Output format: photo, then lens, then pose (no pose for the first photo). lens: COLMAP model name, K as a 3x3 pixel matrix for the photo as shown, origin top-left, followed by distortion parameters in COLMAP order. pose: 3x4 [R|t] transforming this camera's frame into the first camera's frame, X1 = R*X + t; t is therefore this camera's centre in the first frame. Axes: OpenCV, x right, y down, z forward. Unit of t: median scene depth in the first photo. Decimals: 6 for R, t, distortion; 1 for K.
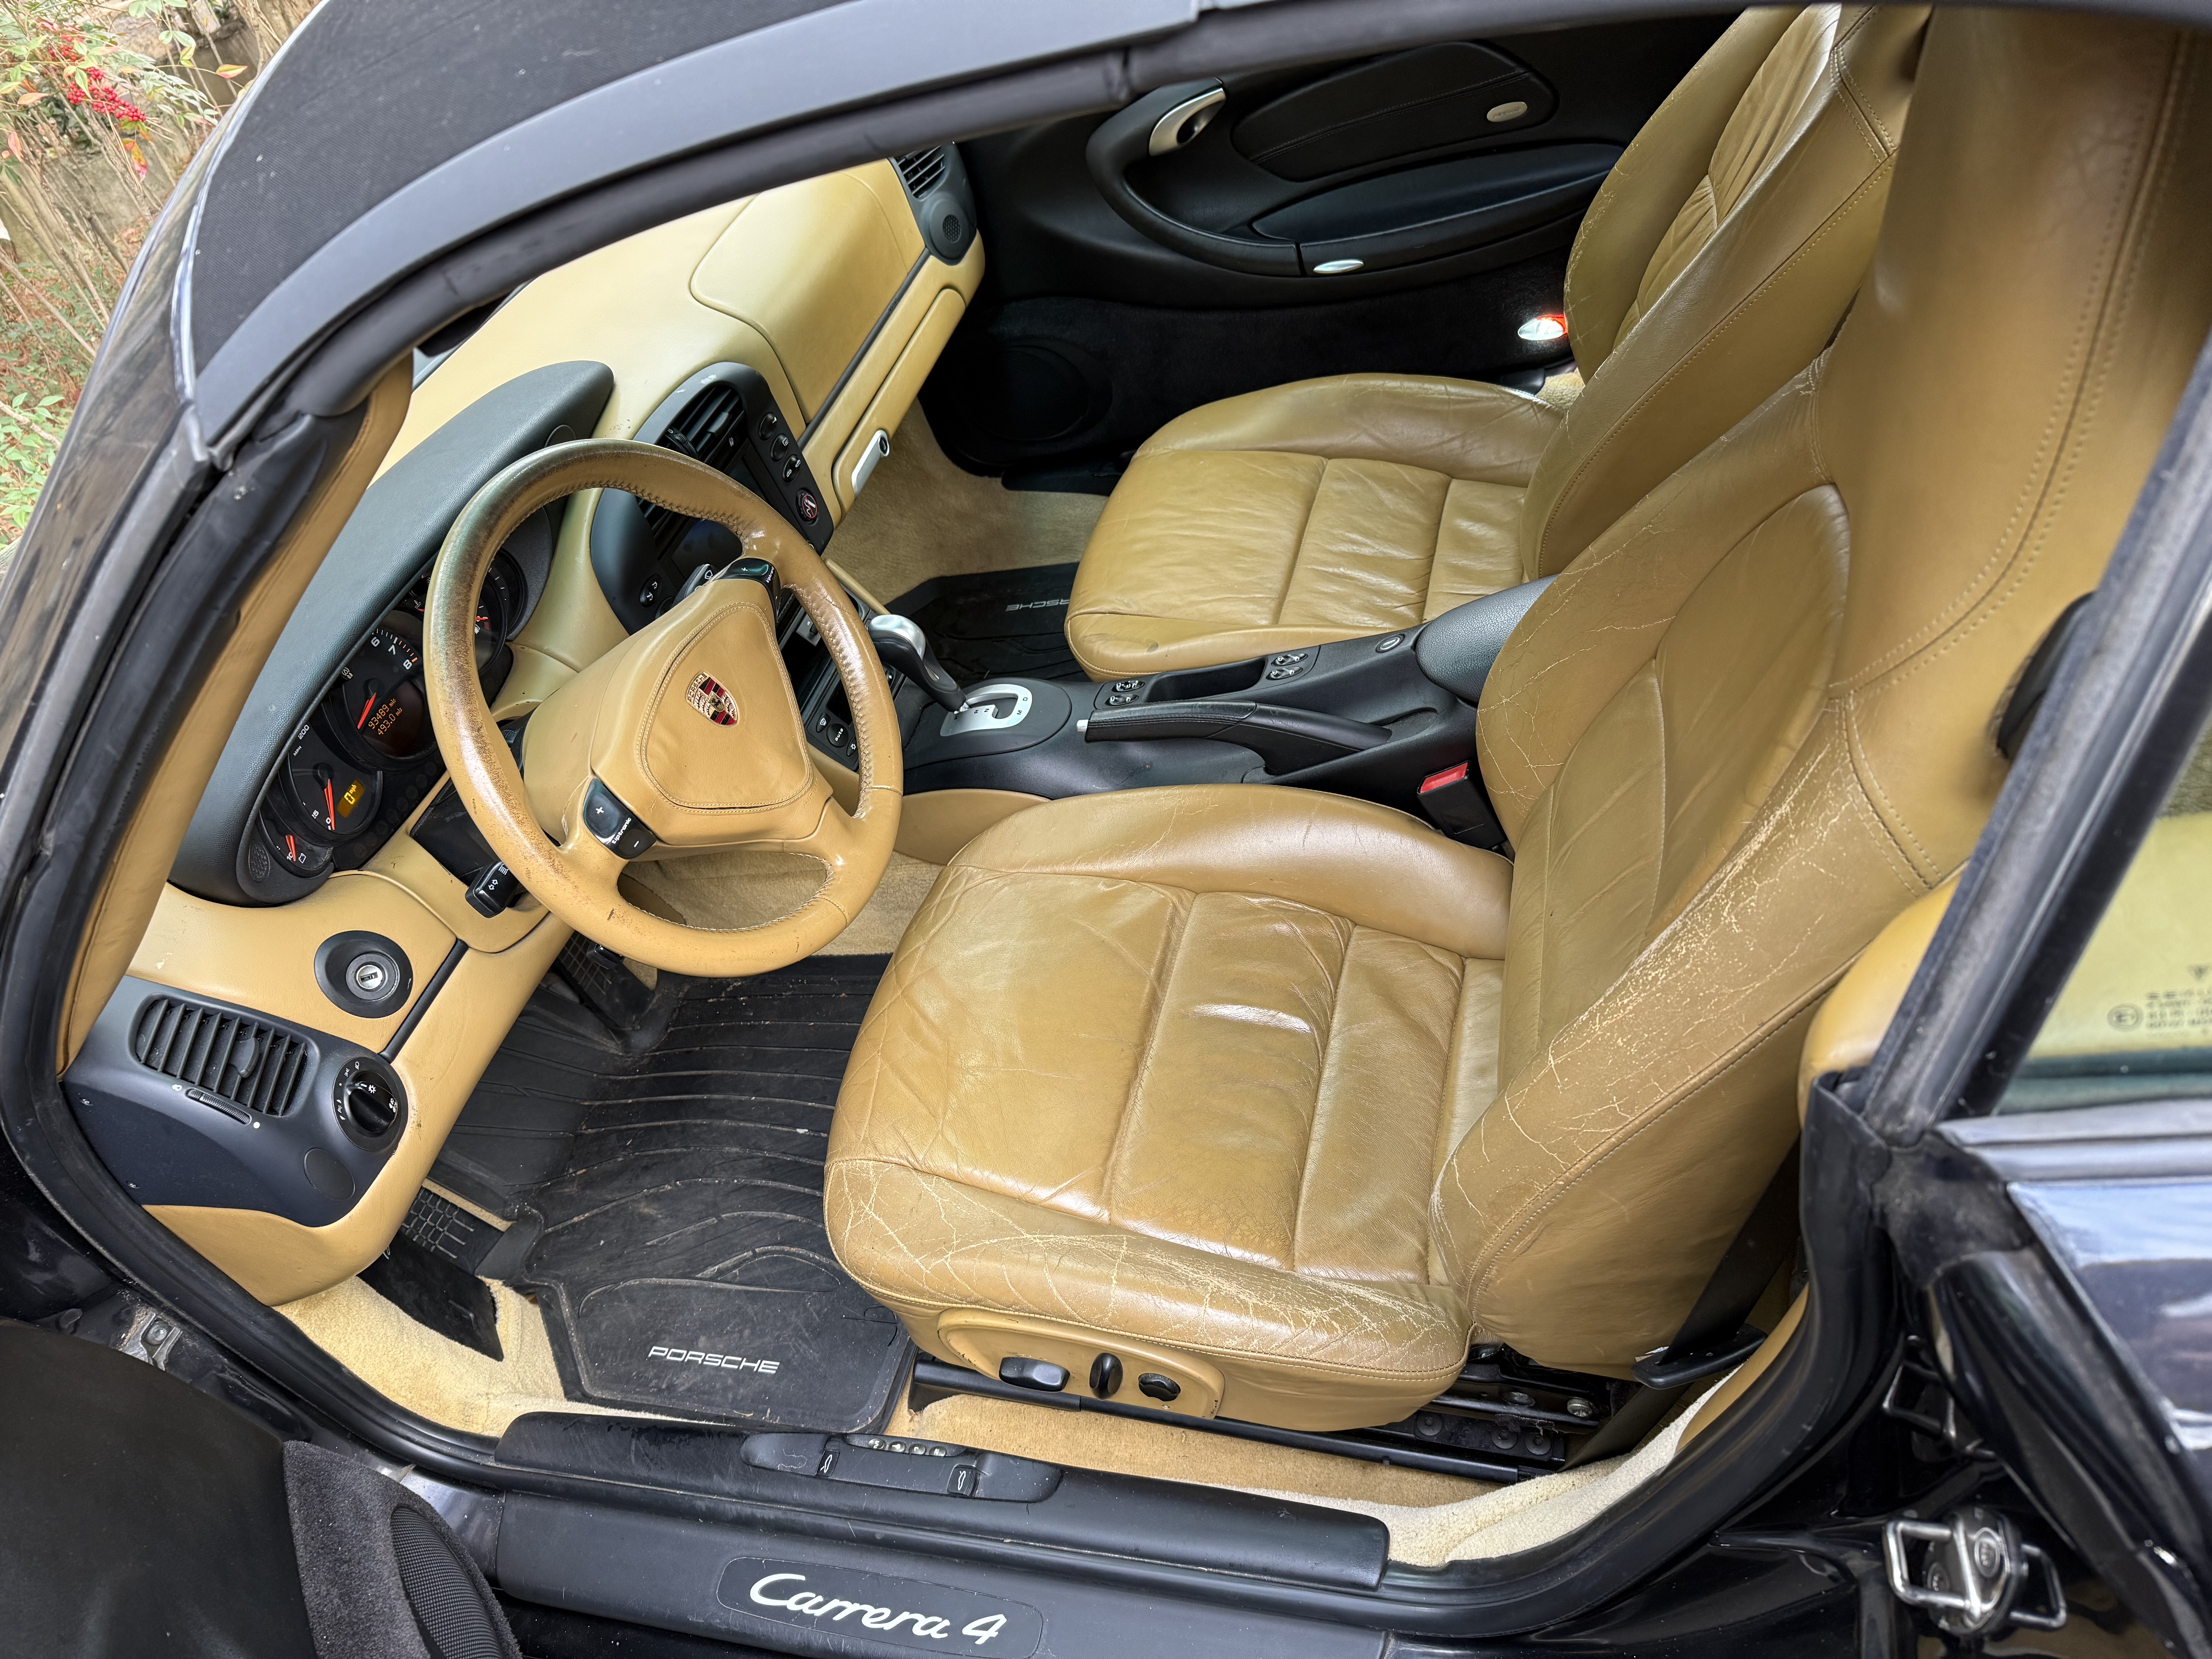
lens RADIAL K [[1572.0, 0, 1057.7], [0, 1572.0, 826.3], [0, 0, 1]] dist [0.040853, -0.063603]
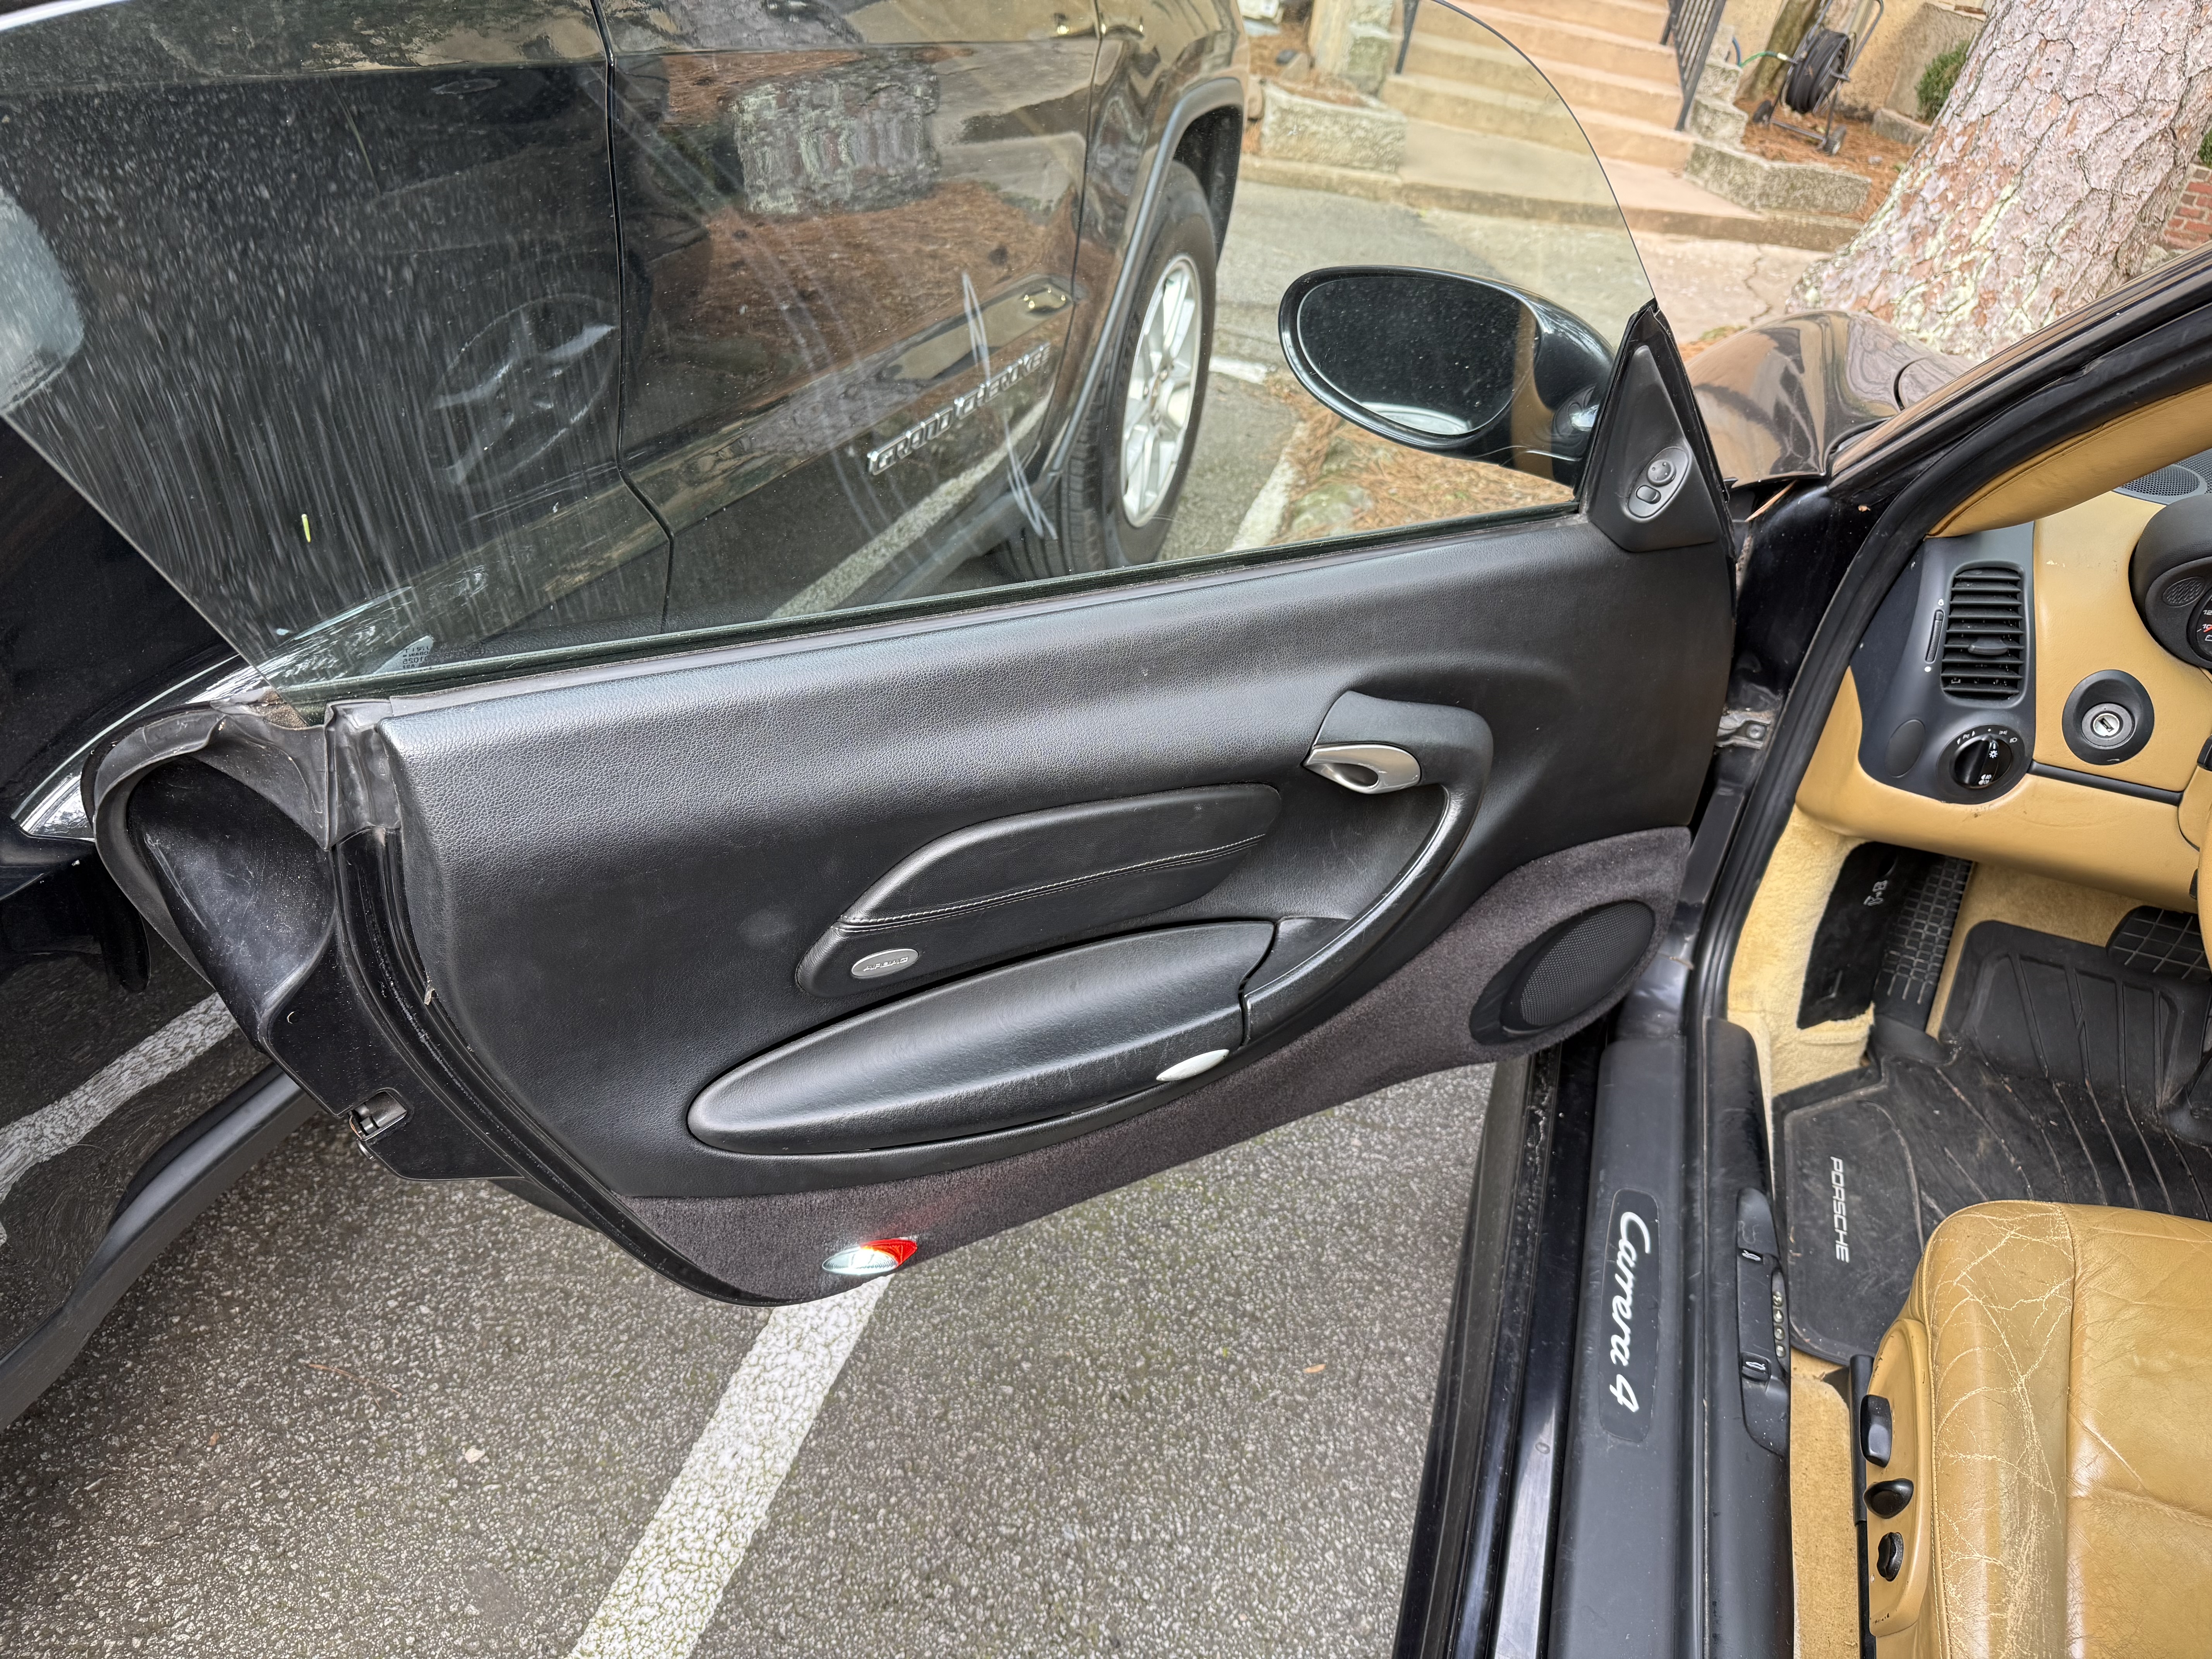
lens RADIAL K [[1572.0, 0, 1057.7], [0, 1572.0, 826.3], [0, 0, 1]] dist [0.040853, -0.063603]
pose [[-0.102058, 0.767588, -0.632766, 0.368417], [-0.718270, 0.383217, 0.580717, 0.007708], [0.688238, 0.513764, 0.512225, -0.020435]]
